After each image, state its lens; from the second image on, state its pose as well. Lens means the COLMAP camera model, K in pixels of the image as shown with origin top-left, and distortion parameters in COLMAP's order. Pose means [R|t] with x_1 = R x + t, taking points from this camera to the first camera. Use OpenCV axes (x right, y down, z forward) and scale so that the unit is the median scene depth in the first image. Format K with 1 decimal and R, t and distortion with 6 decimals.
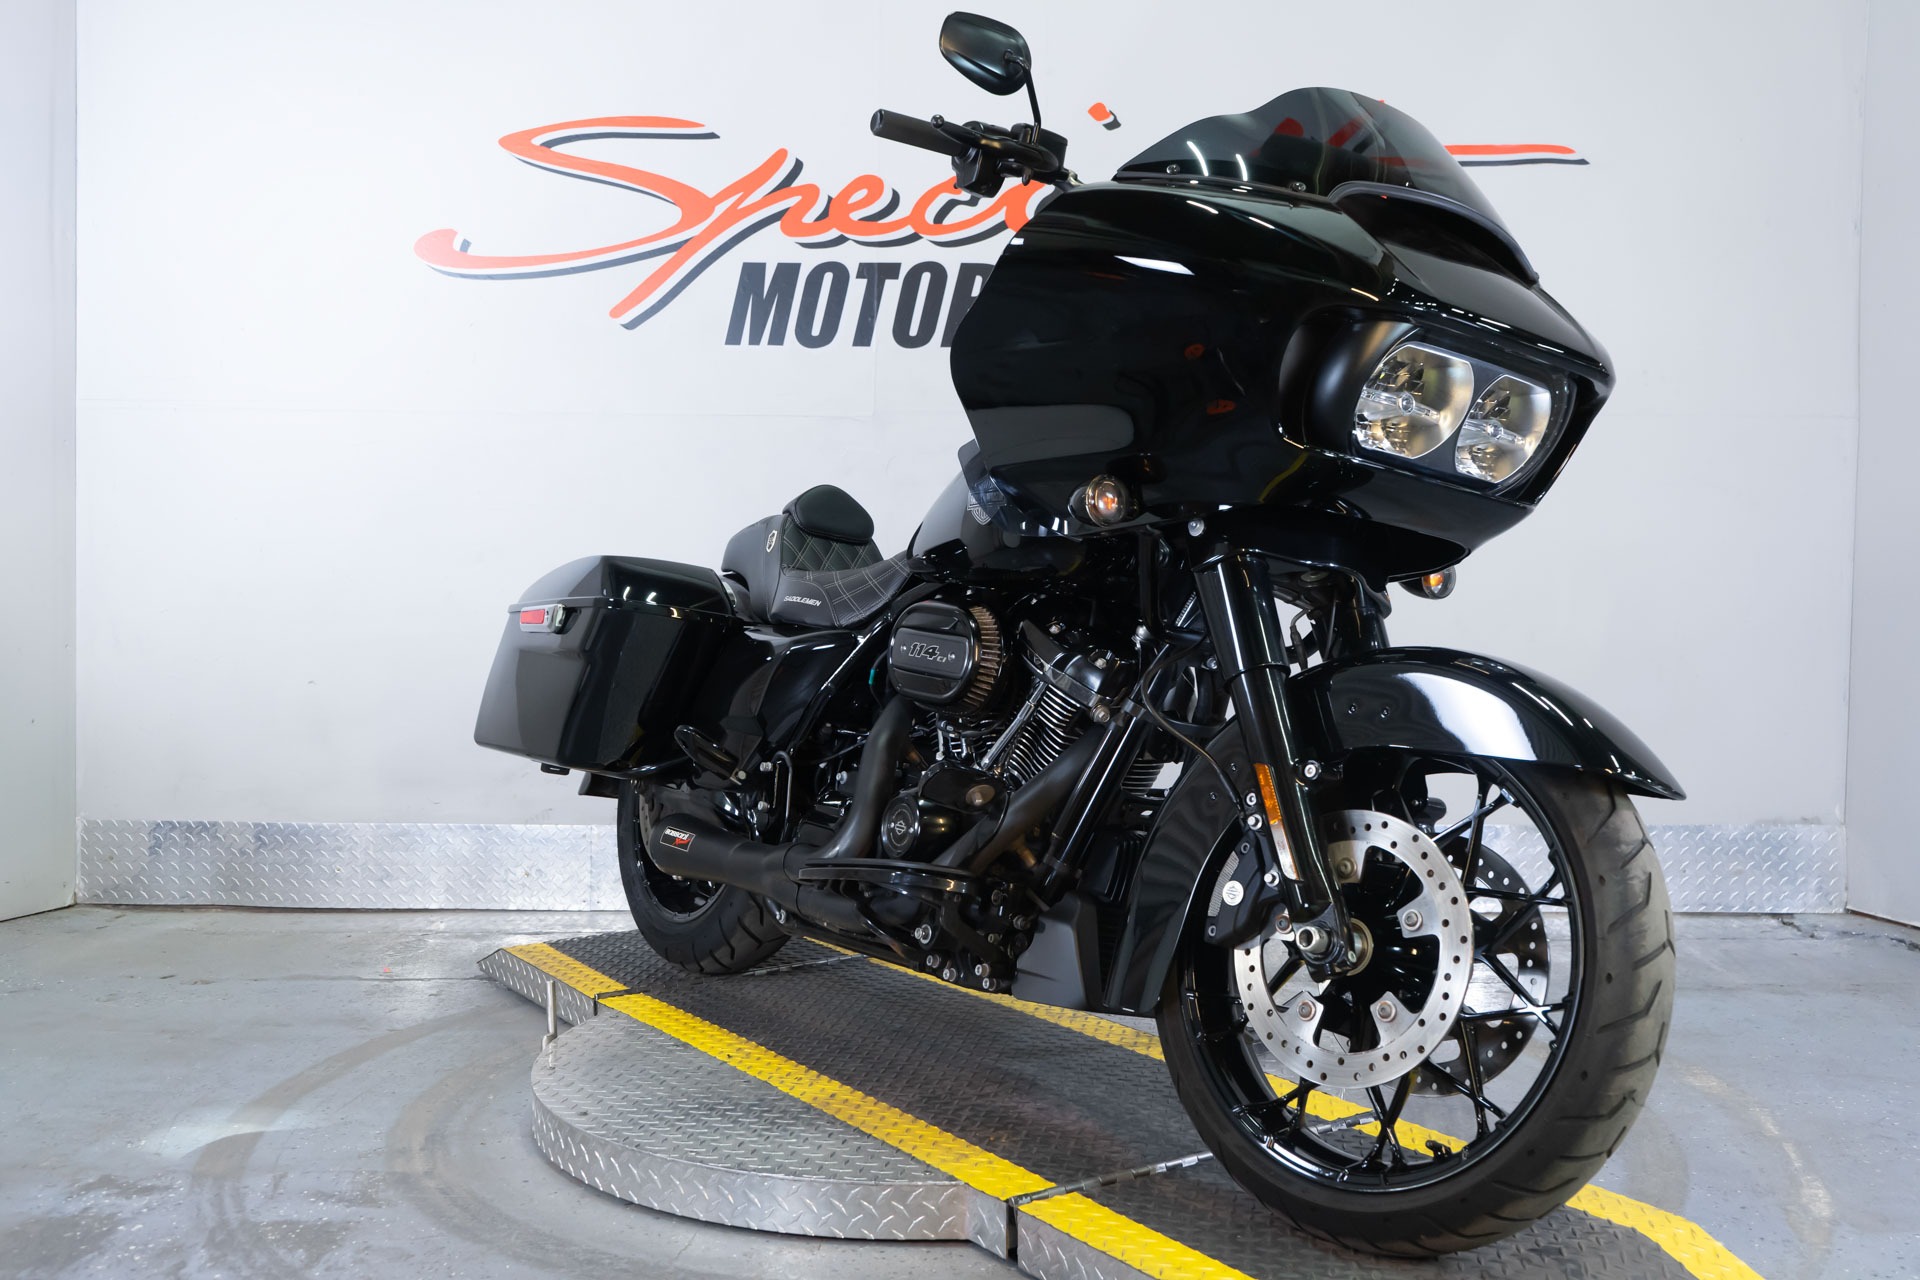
lens RADIAL K [[1870.9, 0, 964.0], [0, 1870.9, 637.6], [0, 0, 1]] dist [0.000867, 0.000000]
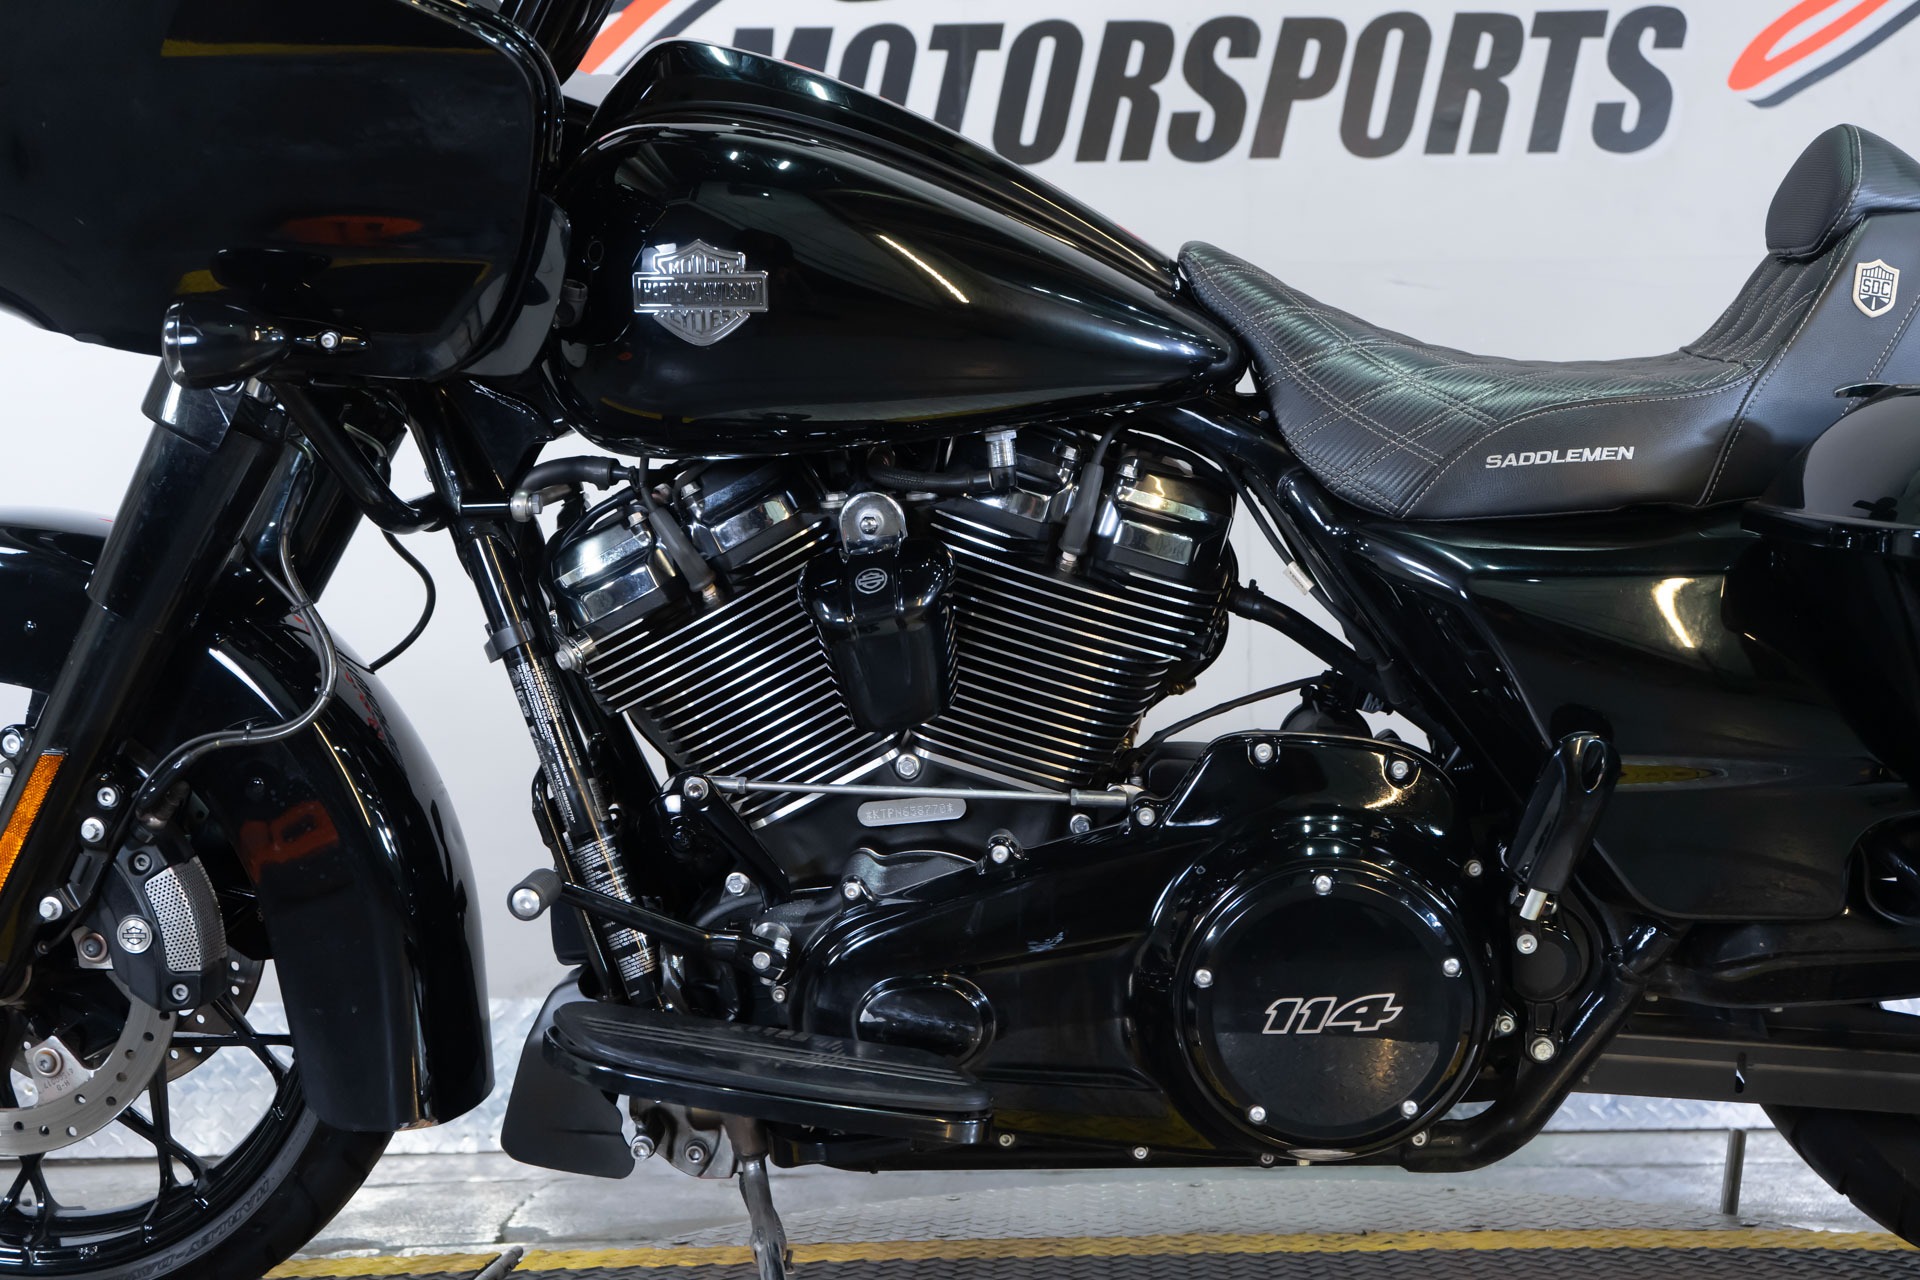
lens RADIAL K [[2689.9, 0, 964.1], [0, 2689.9, 619.6], [0, 0, 1]] dist [0.045059, 0.000000]
pose [[0.999820, -0.017847, 0.006407, -0.055343], [0.018365, 0.995510, -0.092857, 0.065637], [-0.004721, 0.092957, 0.995659, 0.172169]]
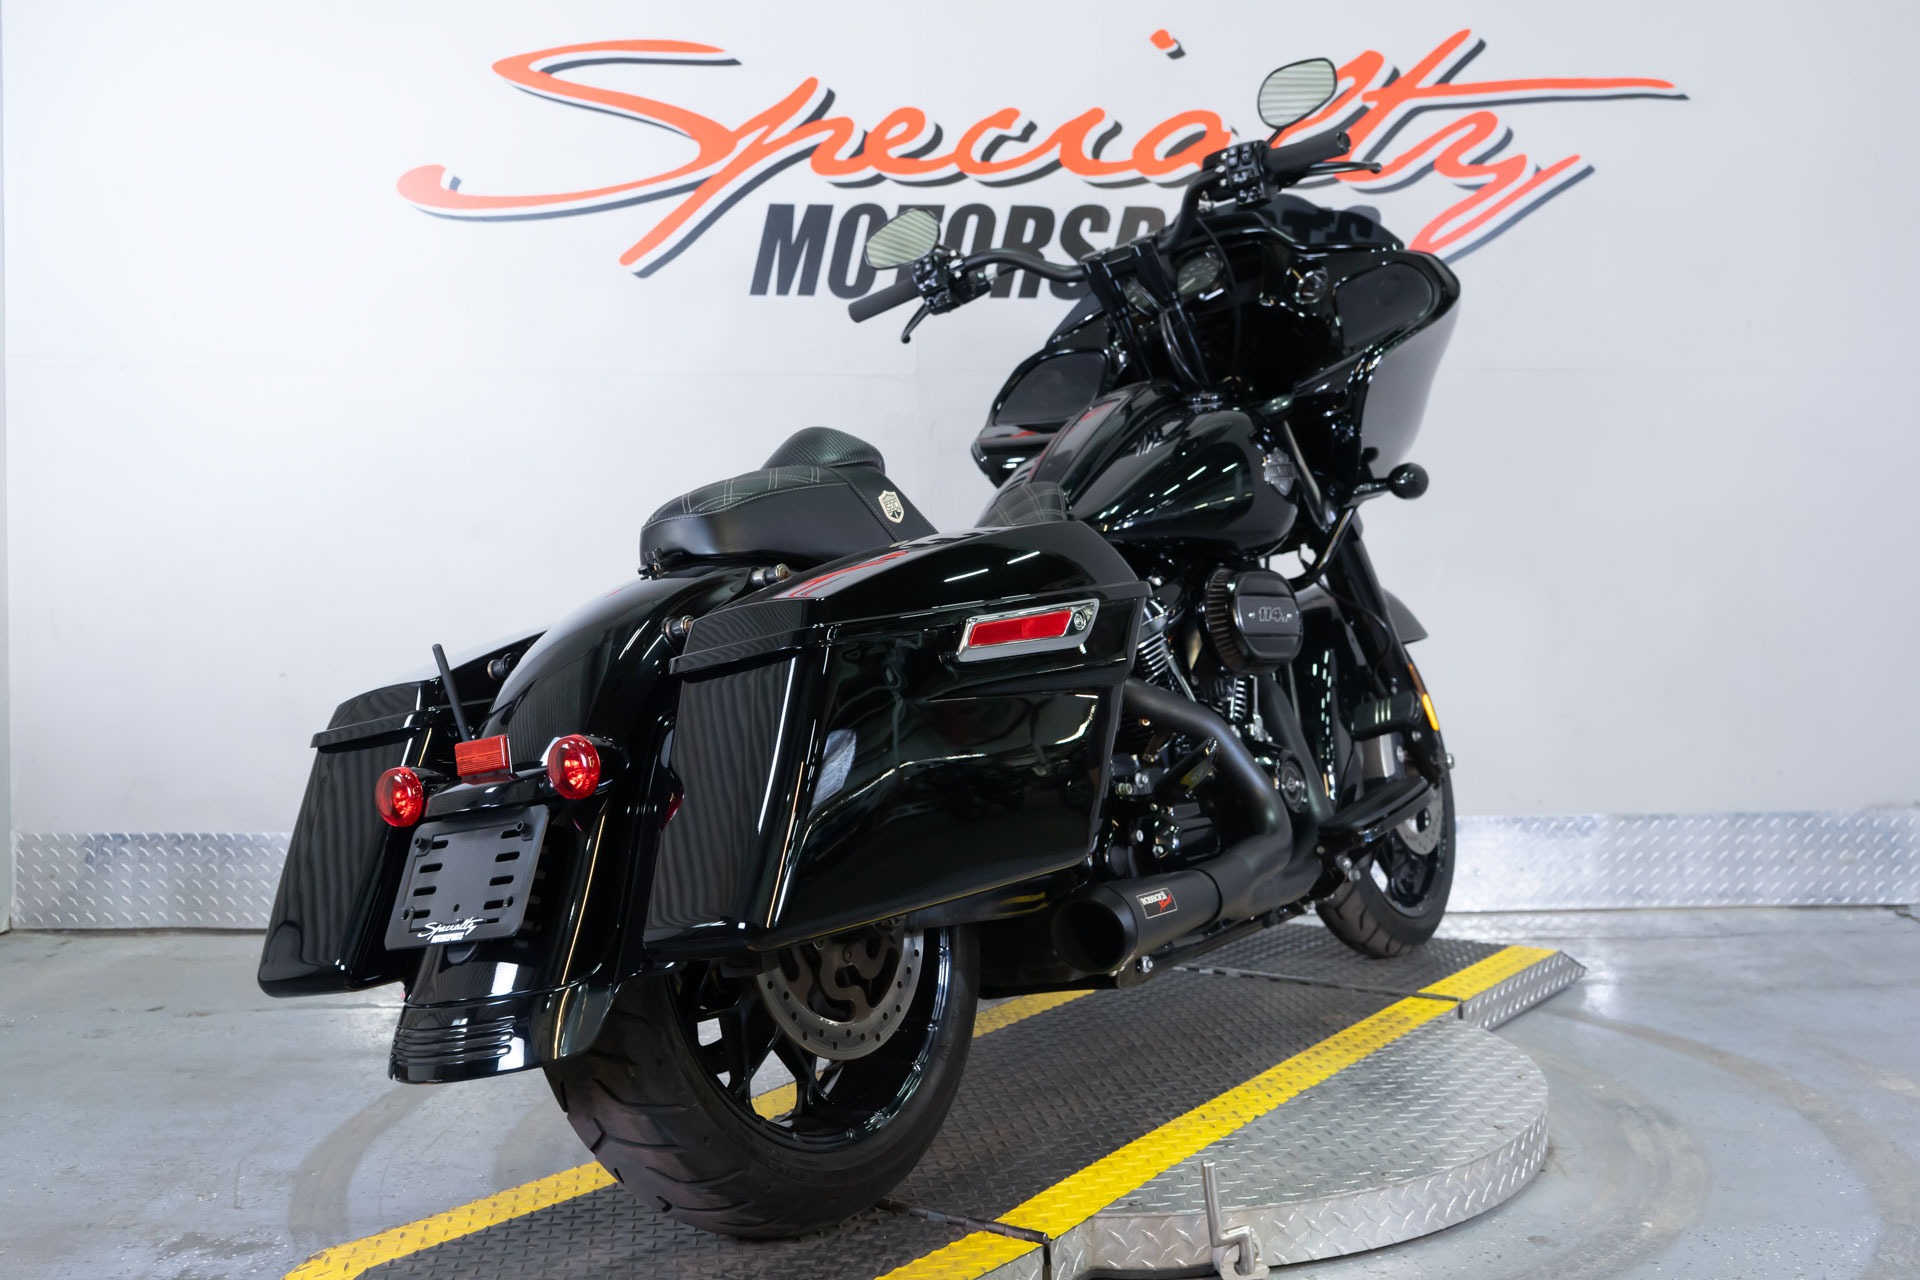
lens RADIAL K [[2052.0, 0, 964.5], [0, 2052.0, 630.6], [0, 0, 1]] dist [0.010968, 0.000000]
pose [[0.997912, -0.009774, 0.063843, -0.089984], [0.009491, 0.999944, 0.004738, 0.001350], [-0.063886, -0.004123, 0.997949, 0.006006]]
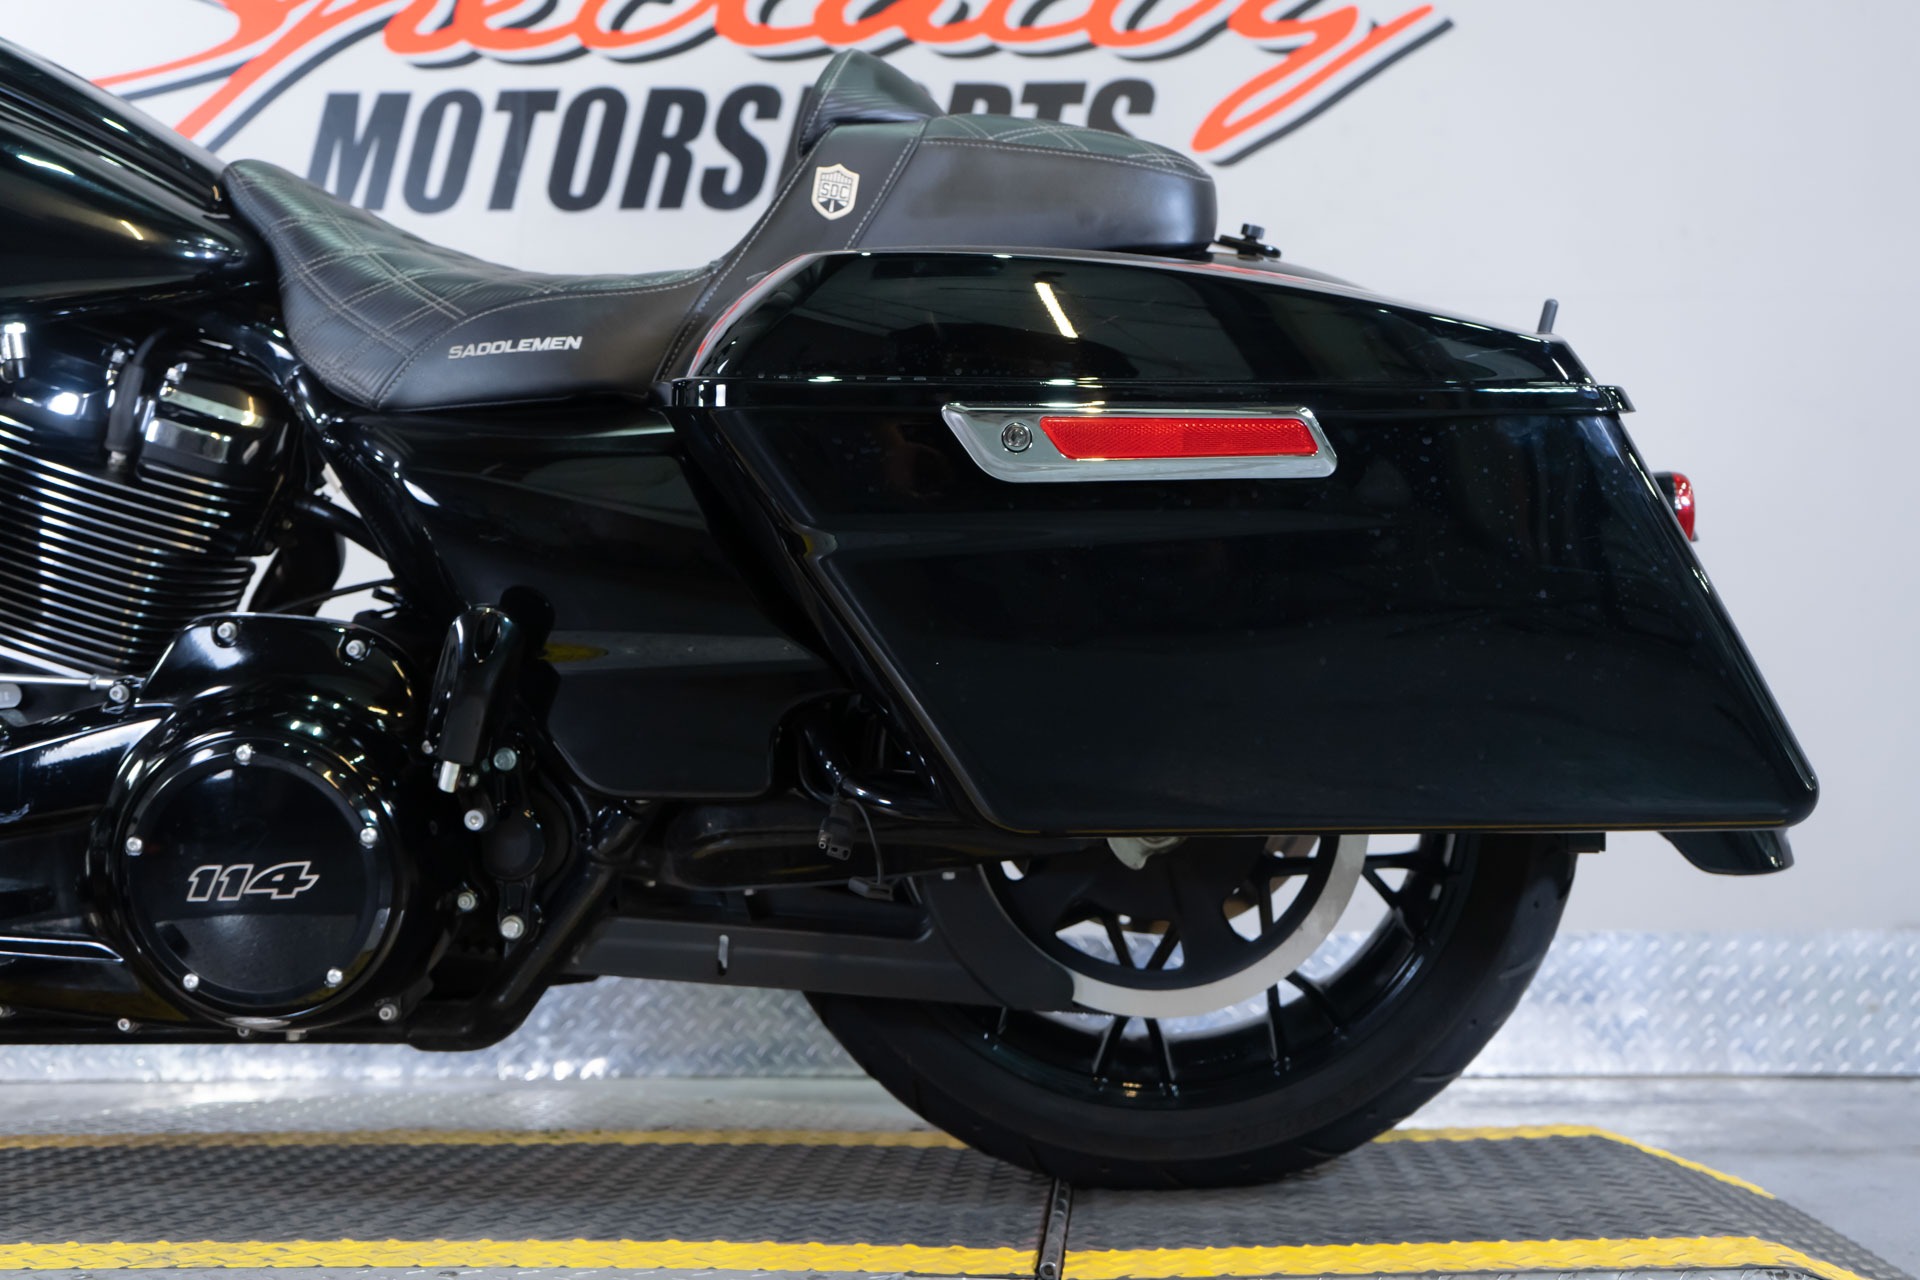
lens RADIAL K [[2215.2, 0, 954.4], [0, 2215.2, 626.6], [0, 0, 1]] dist [0.000836, 0.000000]
pose [[0.999869, -0.005660, -0.015178, 0.118350], [0.003622, 0.991365, -0.131082, 0.094834], [0.015789, 0.131009, 0.991255, 0.242833]]
